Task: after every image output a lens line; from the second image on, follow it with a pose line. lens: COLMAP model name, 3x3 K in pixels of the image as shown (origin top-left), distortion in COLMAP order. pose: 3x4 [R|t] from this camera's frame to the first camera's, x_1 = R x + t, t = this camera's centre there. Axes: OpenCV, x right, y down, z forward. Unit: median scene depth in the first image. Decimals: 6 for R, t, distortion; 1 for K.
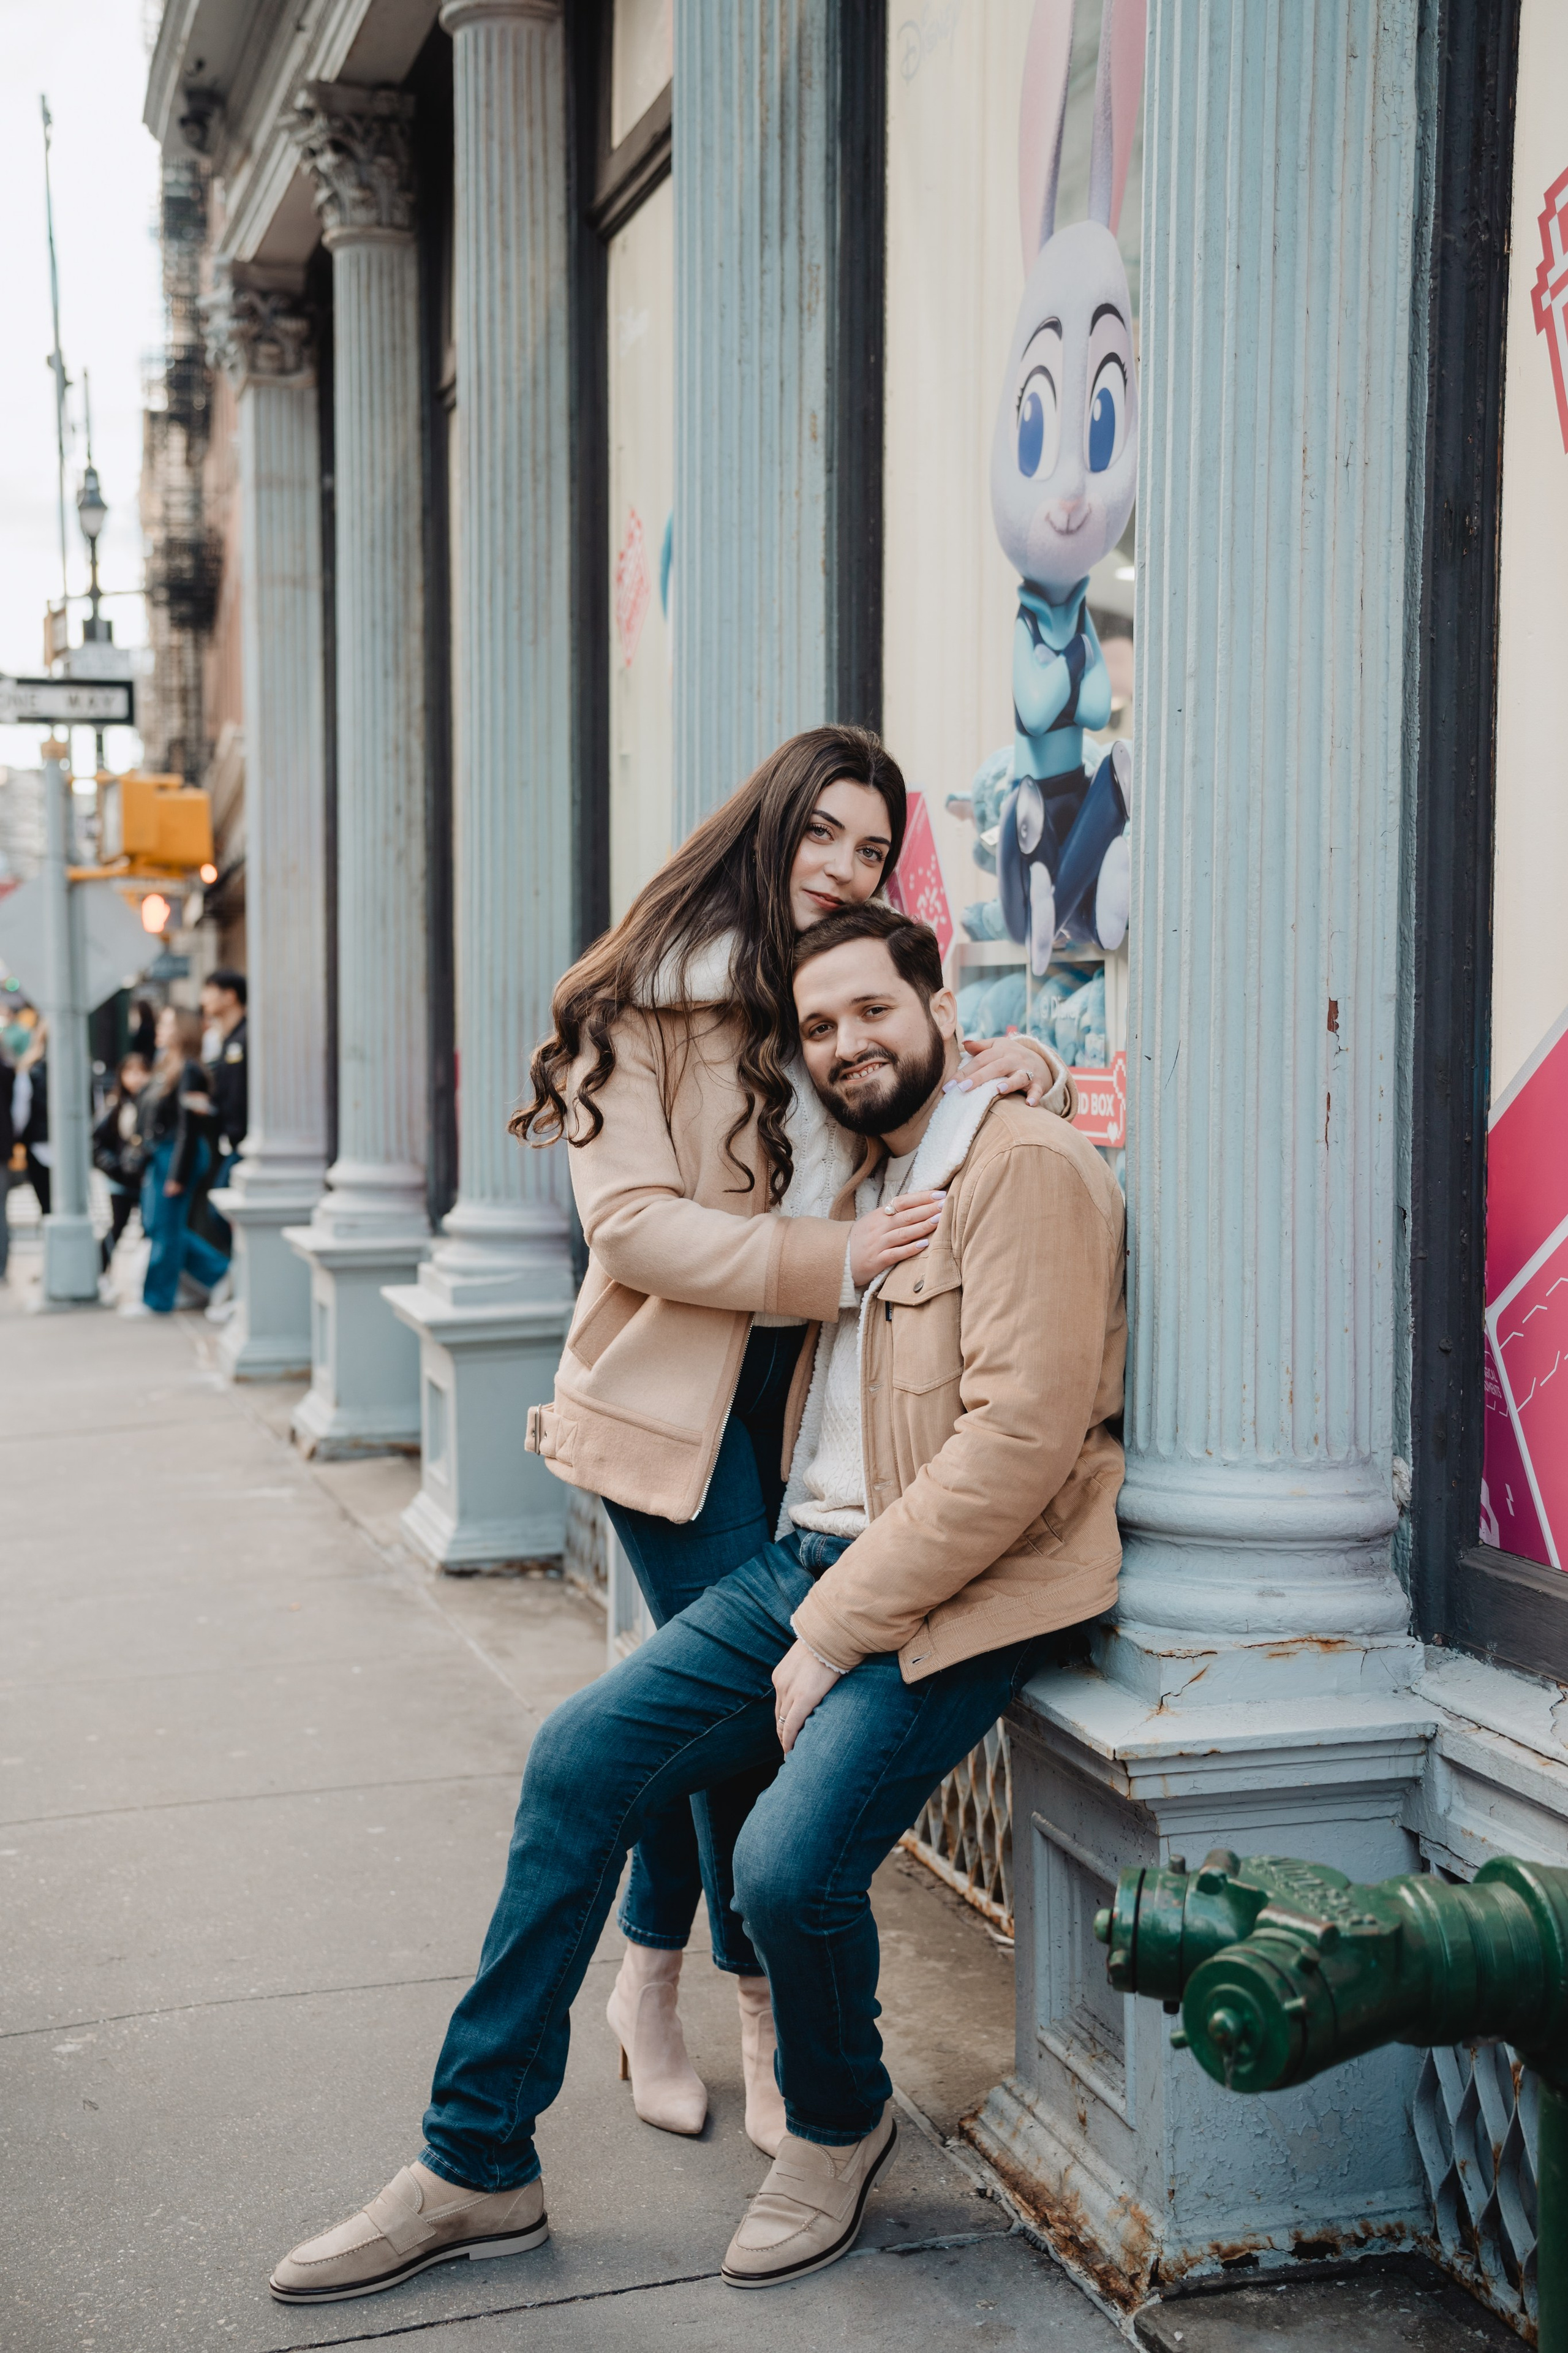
lens RADIAL K [[2886.7, 0, 833.4], [0, 2886.7, 1063.7], [0, 0, 1]] dist [0.113433, 0.060889]
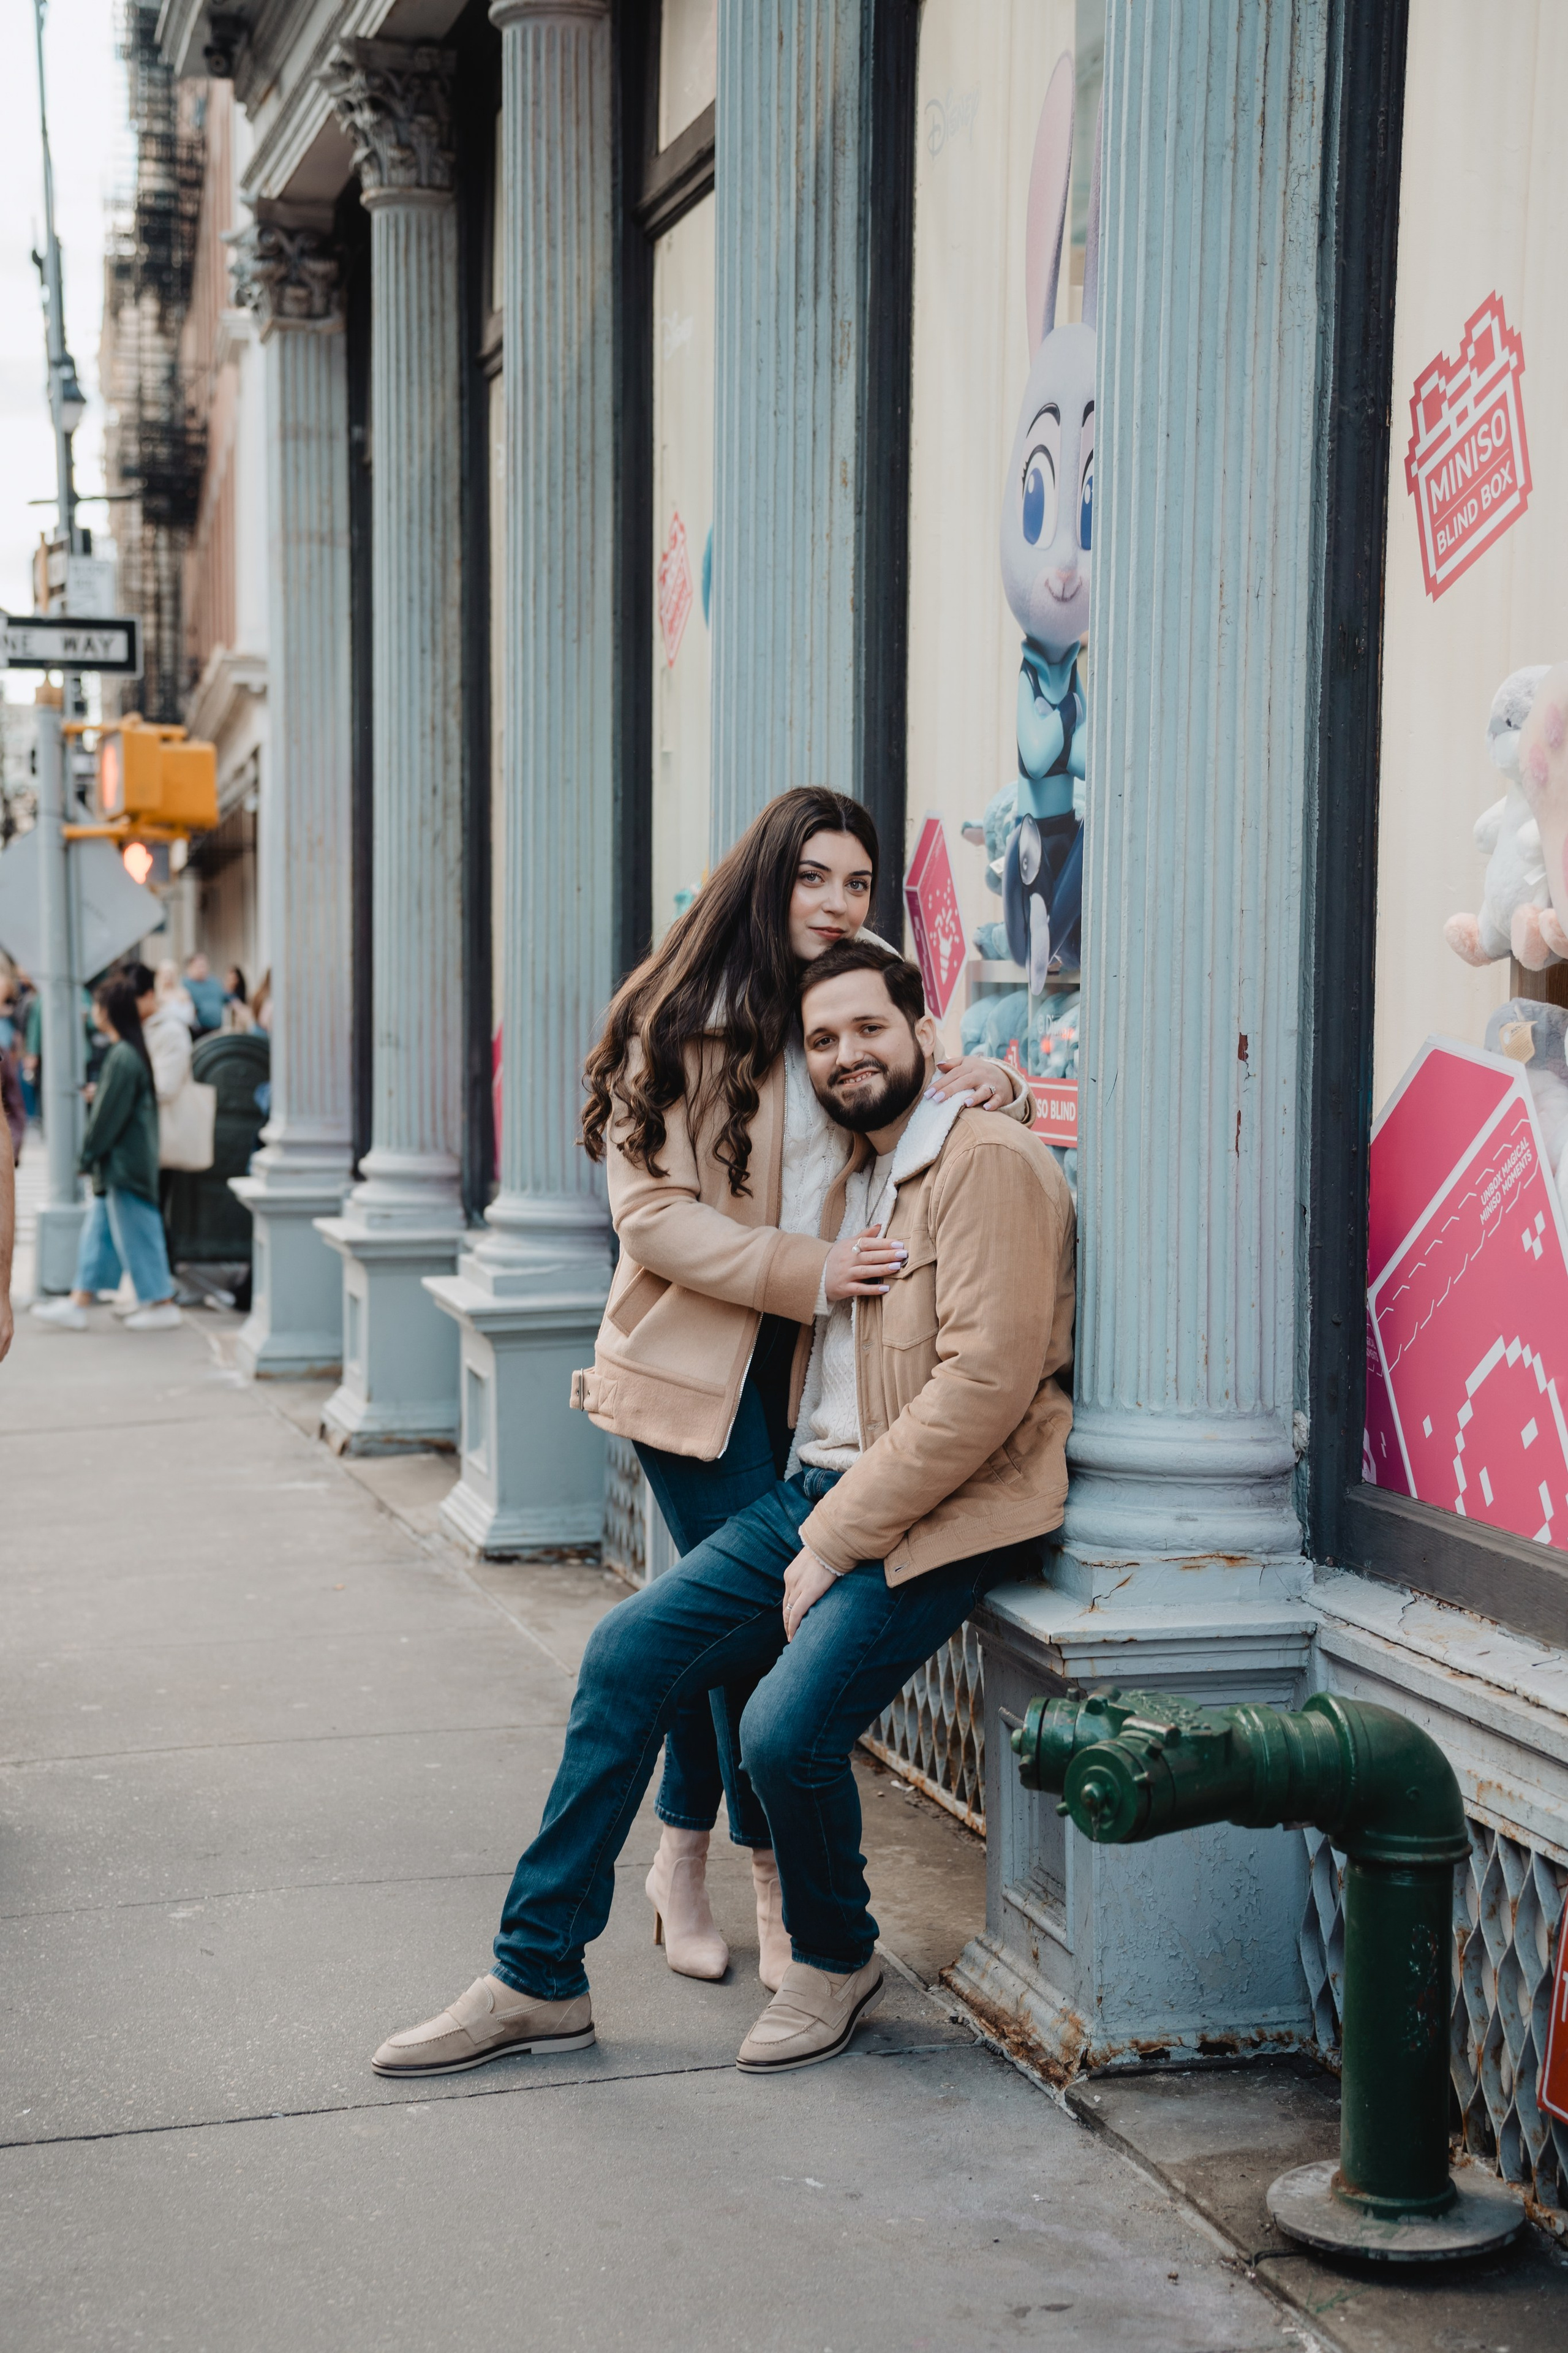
lens RADIAL K [[3433.5, 0, 784.0], [0, 3433.5, 1176.5], [0, 0, 1]] dist [0.256684, -0.043488]
pose [[0.999242, 0.010213, -0.037570, 0.030631], [-0.008647, 0.999097, 0.041595, -0.018691], [0.037961, -0.041239, 0.998428, -0.406210]]
